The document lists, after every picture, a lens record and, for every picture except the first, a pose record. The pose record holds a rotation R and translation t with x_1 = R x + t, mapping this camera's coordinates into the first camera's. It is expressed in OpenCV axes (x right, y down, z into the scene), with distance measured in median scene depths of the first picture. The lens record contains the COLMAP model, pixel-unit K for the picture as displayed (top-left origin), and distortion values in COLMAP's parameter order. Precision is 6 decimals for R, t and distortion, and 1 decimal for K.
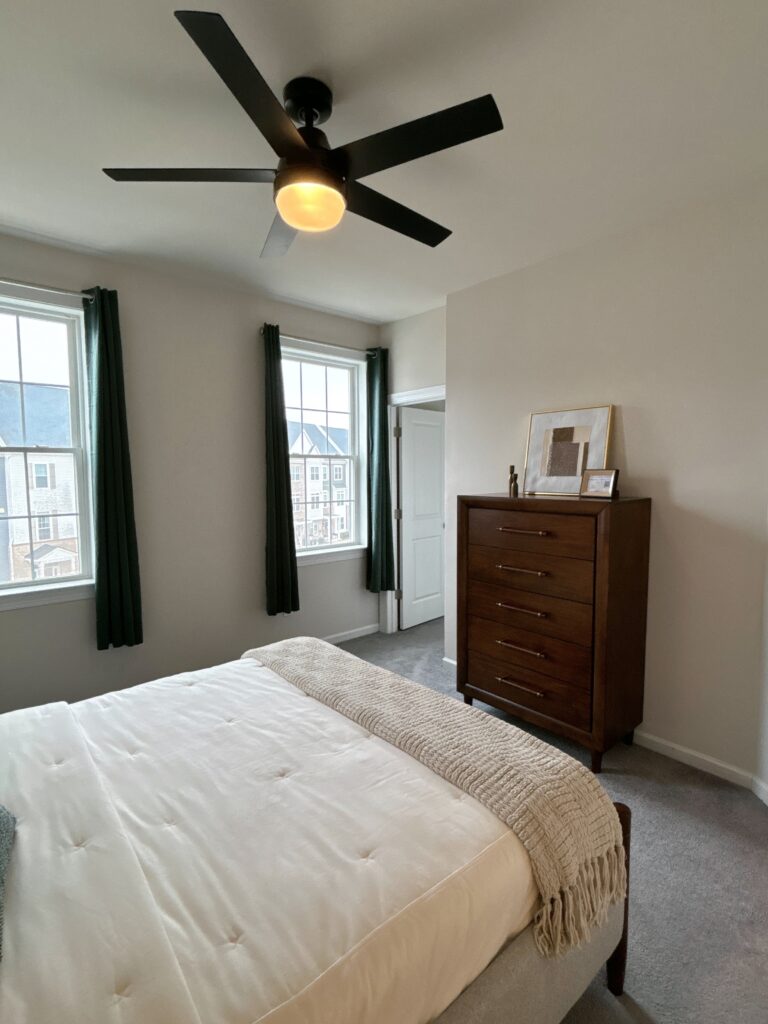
lens RADIAL K [[494.8, 0, 386.0], [0, 494.8, 517.1], [0, 0, 1]] dist [-0.000387, 0.000553]
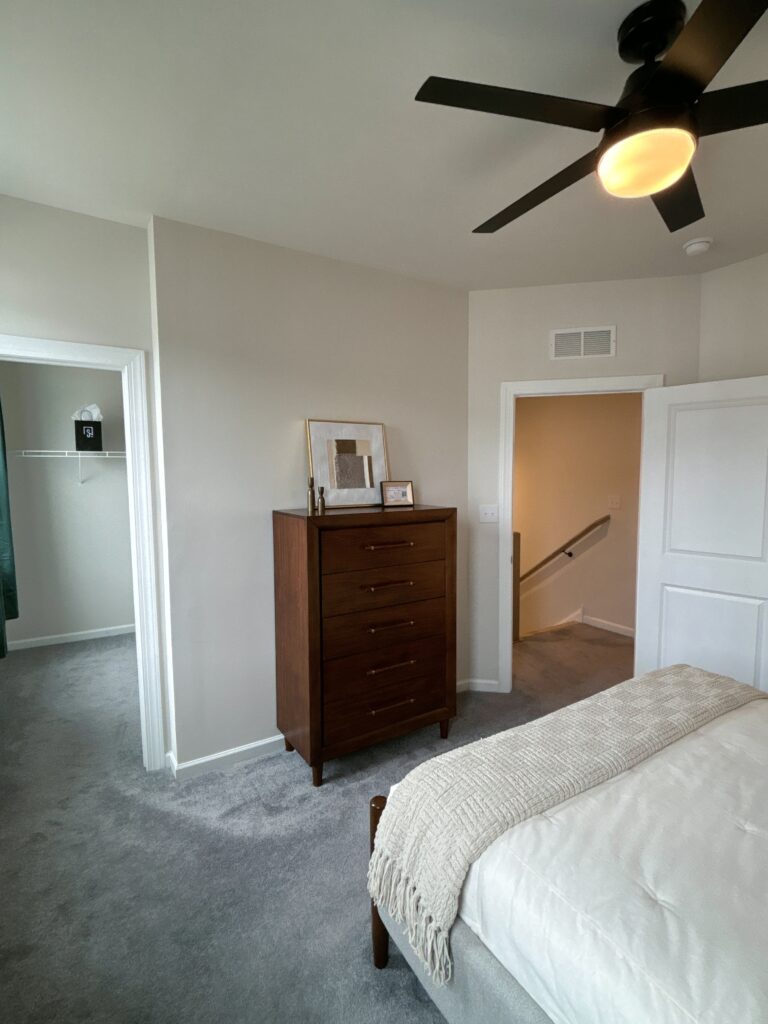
lens RADIAL K [[494.8, 0, 385.1], [0, 494.8, 509.0], [0, 0, 1]] dist [-0.000387, 0.000553]
pose [[0.144539, -0.065173, 0.987350, -0.635045], [0.093521, 0.994262, 0.051939, -0.088071], [-0.985070, 0.084831, 0.149805, 0.802746]]
